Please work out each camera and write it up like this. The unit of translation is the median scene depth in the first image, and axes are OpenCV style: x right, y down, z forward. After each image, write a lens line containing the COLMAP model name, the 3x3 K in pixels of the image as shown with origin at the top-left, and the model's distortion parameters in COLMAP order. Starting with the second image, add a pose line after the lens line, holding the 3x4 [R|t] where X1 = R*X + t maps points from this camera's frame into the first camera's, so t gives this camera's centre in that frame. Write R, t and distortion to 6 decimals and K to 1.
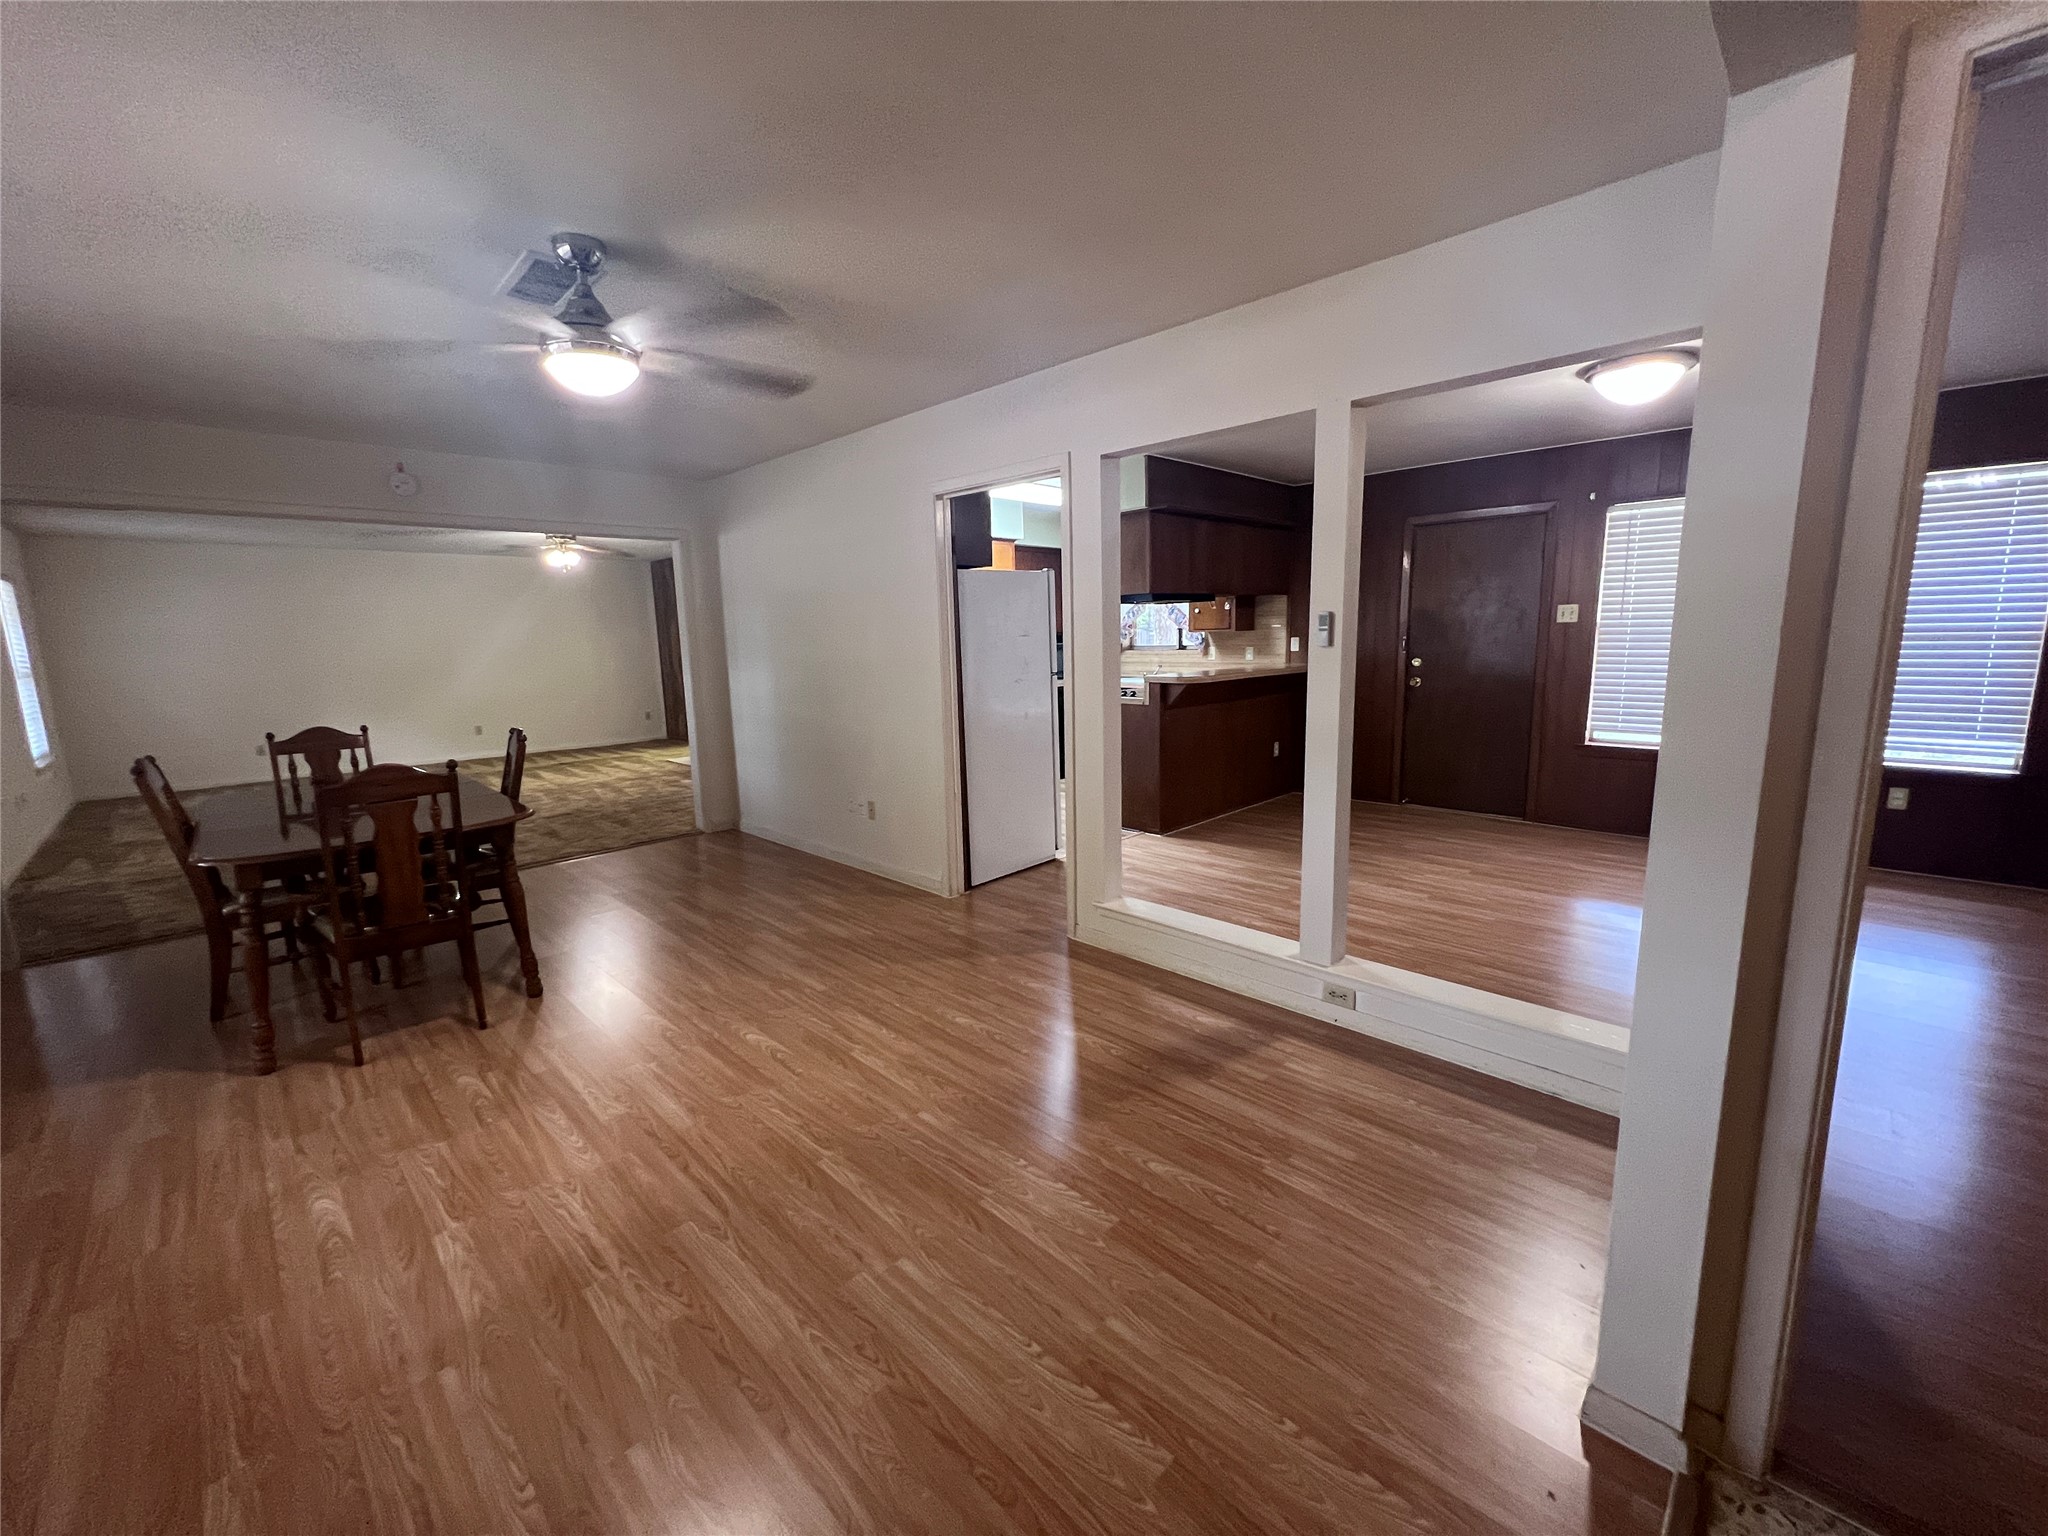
lens RADIAL K [[819.0, 0, 1014.8], [0, 819.0, 763.1], [0, 0, 1]] dist [-0.001304, 0.000583]
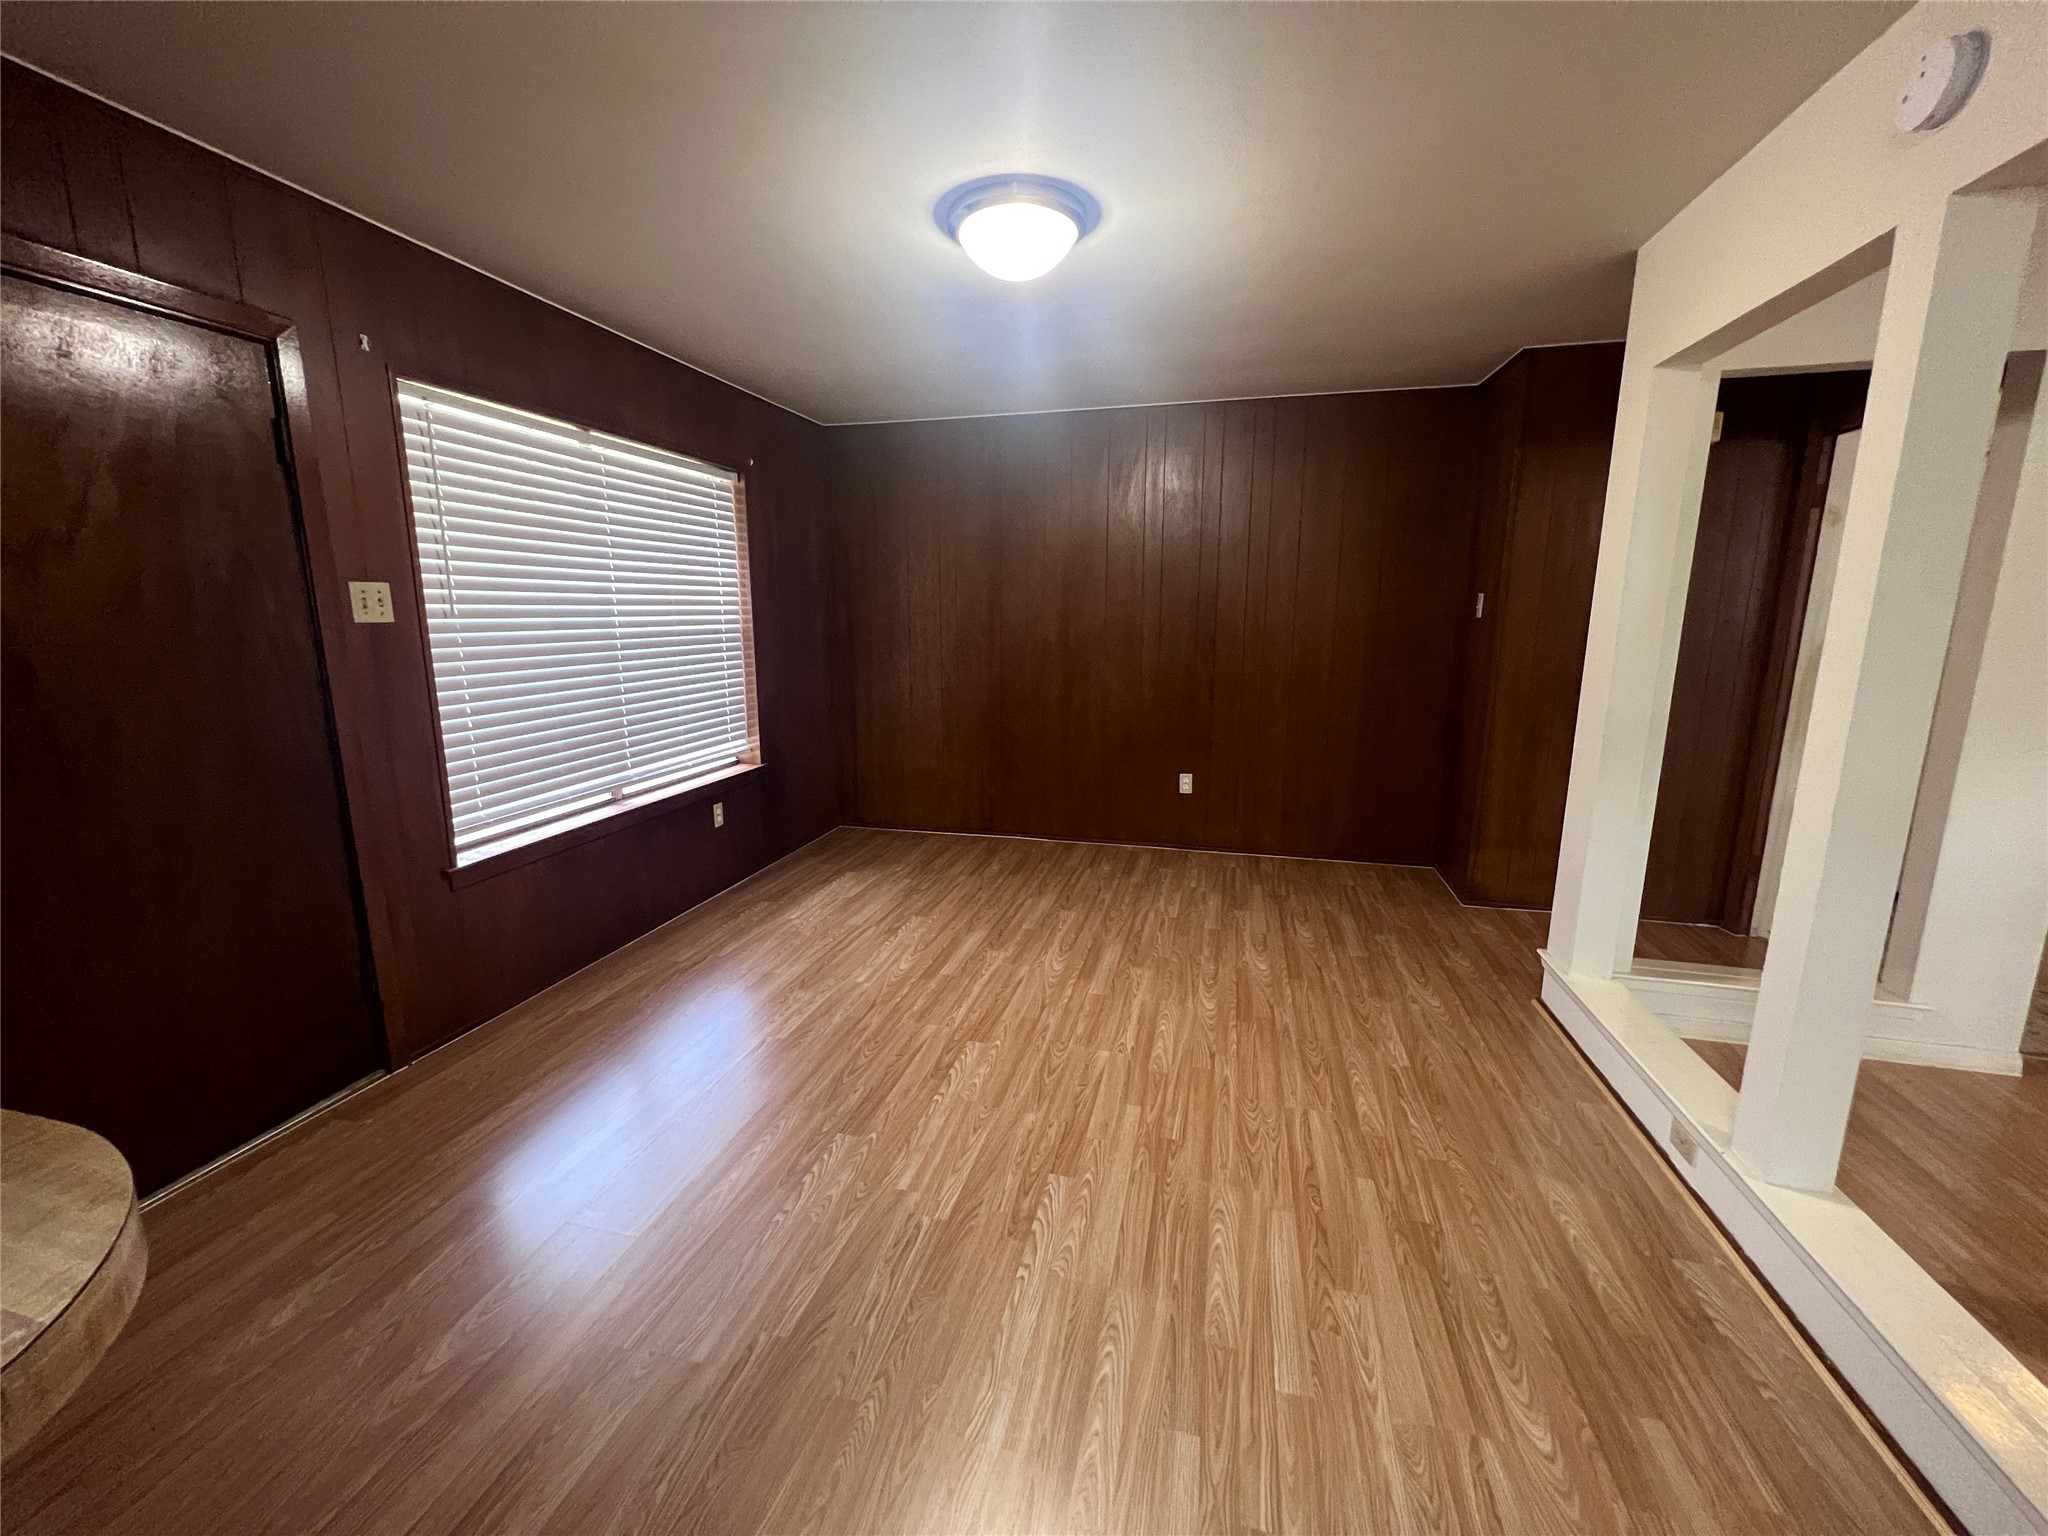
lens RADIAL K [[819.0, 0, 1008.9], [0, 819.0, 772.8], [0, 0, 1]] dist [-0.001304, 0.000583]
pose [[-0.503642, -0.146531, 0.851395, 0.140233], [0.151263, 0.955330, 0.253898, -0.200794], [-0.850567, 0.256658, -0.458980, 1.209195]]
